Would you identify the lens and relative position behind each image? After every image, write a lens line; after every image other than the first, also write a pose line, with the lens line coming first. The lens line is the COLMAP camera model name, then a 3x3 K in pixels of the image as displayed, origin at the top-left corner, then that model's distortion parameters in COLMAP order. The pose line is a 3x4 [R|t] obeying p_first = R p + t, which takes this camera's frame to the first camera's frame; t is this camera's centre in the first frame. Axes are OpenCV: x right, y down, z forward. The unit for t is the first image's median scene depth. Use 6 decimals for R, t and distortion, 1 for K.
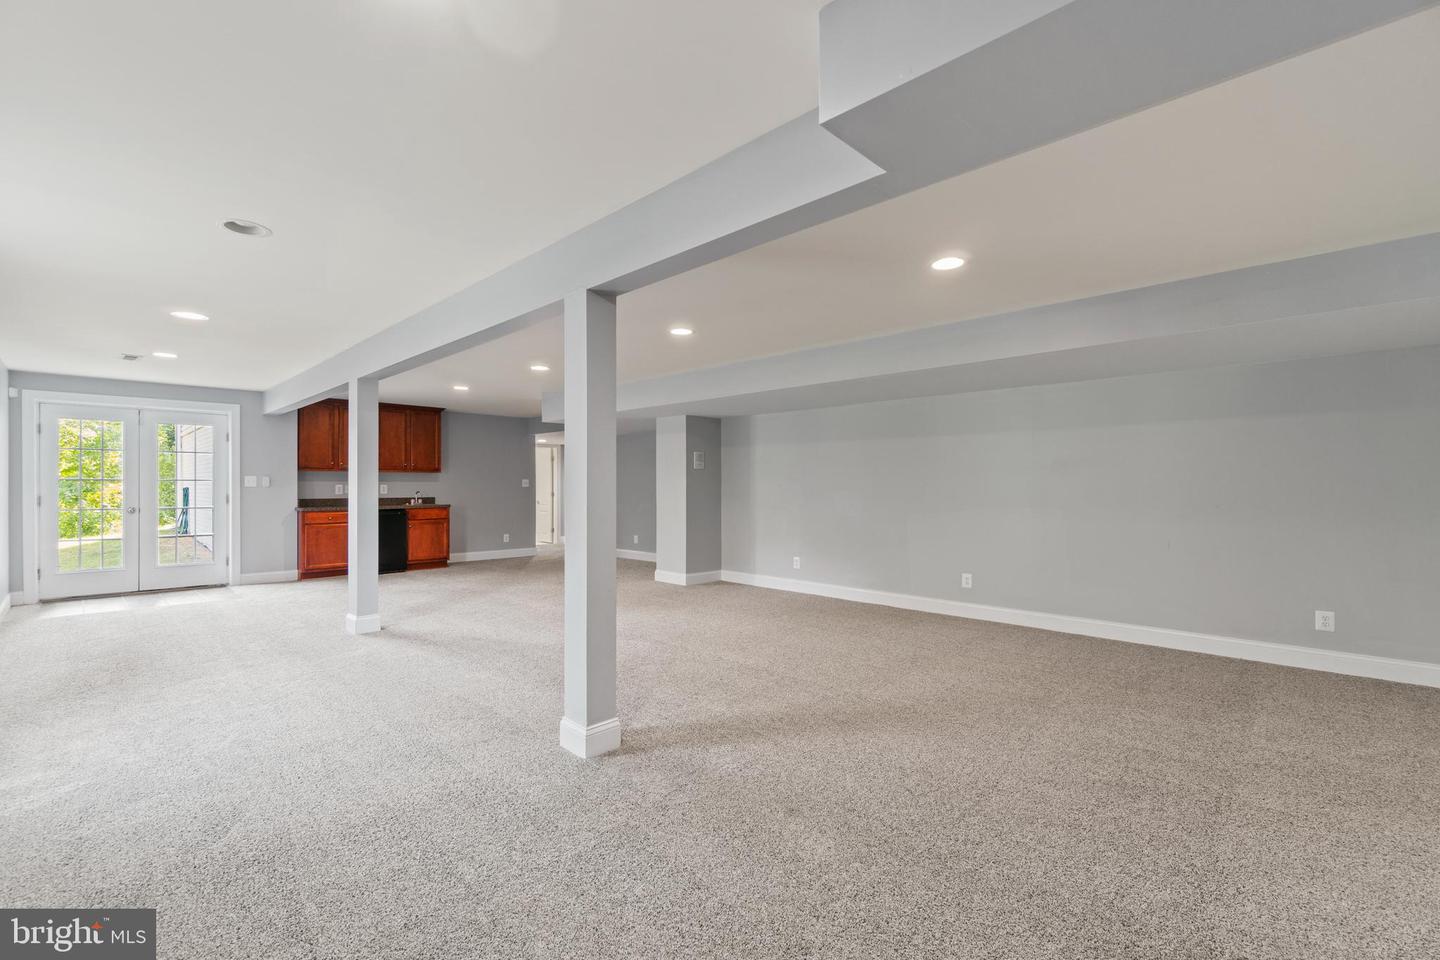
lens RADIAL K [[629.0, 0, 721.7], [0, 629.0, 481.5], [0, 0, 1]] dist [-0.001553, -0.000043]
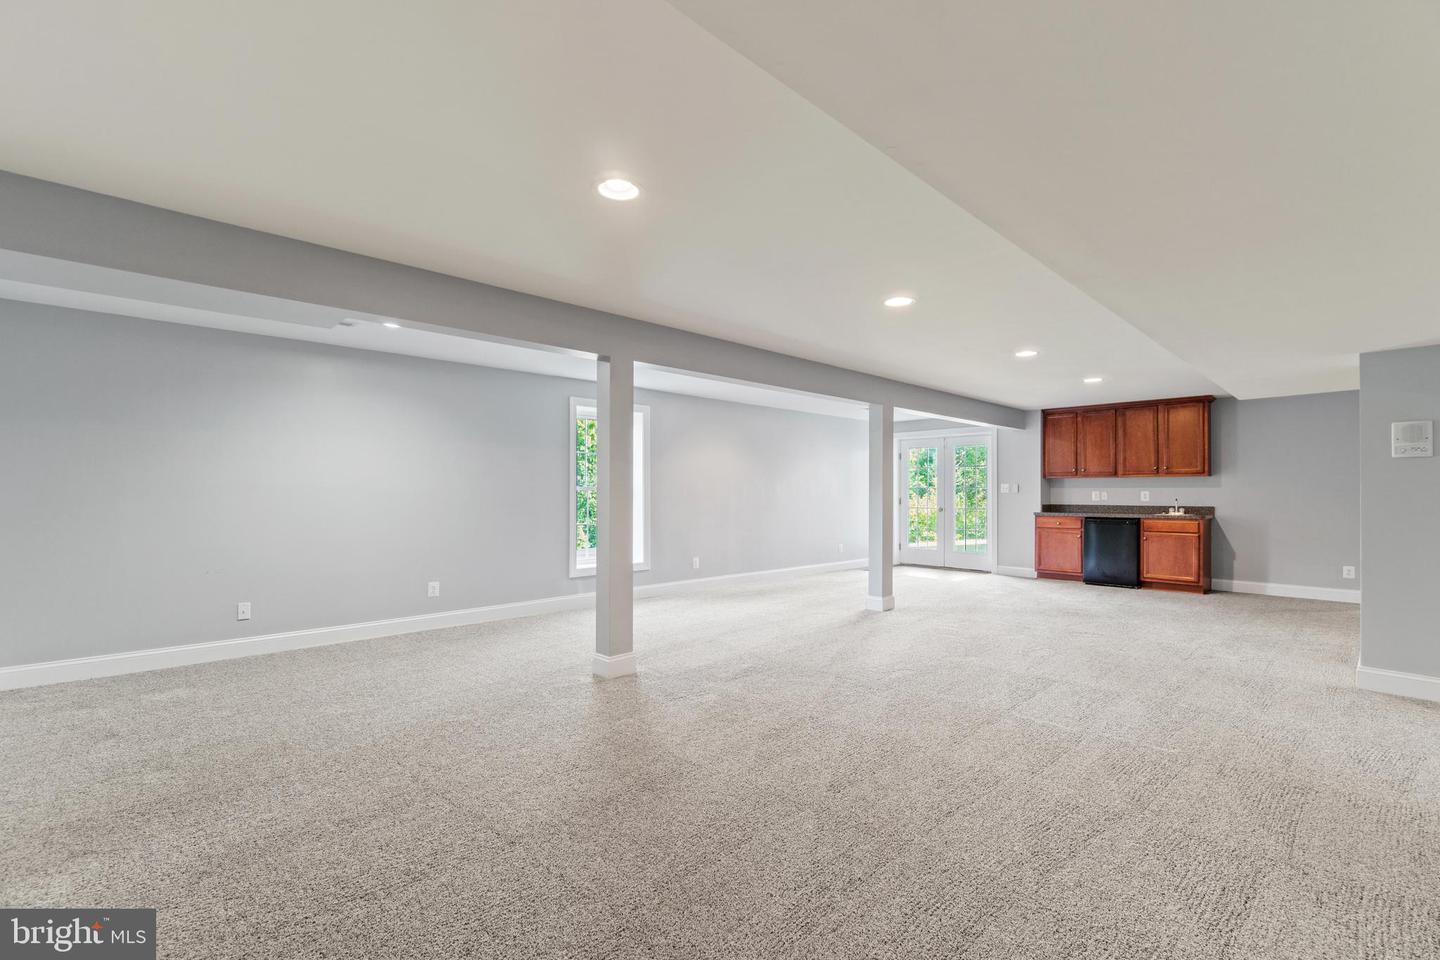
lens RADIAL K [[629.0, 0, 722.9], [0, 629.0, 487.2], [0, 0, 1]] dist [-0.001553, -0.000043]
pose [[0.011501, -0.007359, -0.999907, 0.377915], [0.005361, 0.999959, -0.007297, 0.002826], [0.999919, -0.005276, 0.011540, 0.398506]]
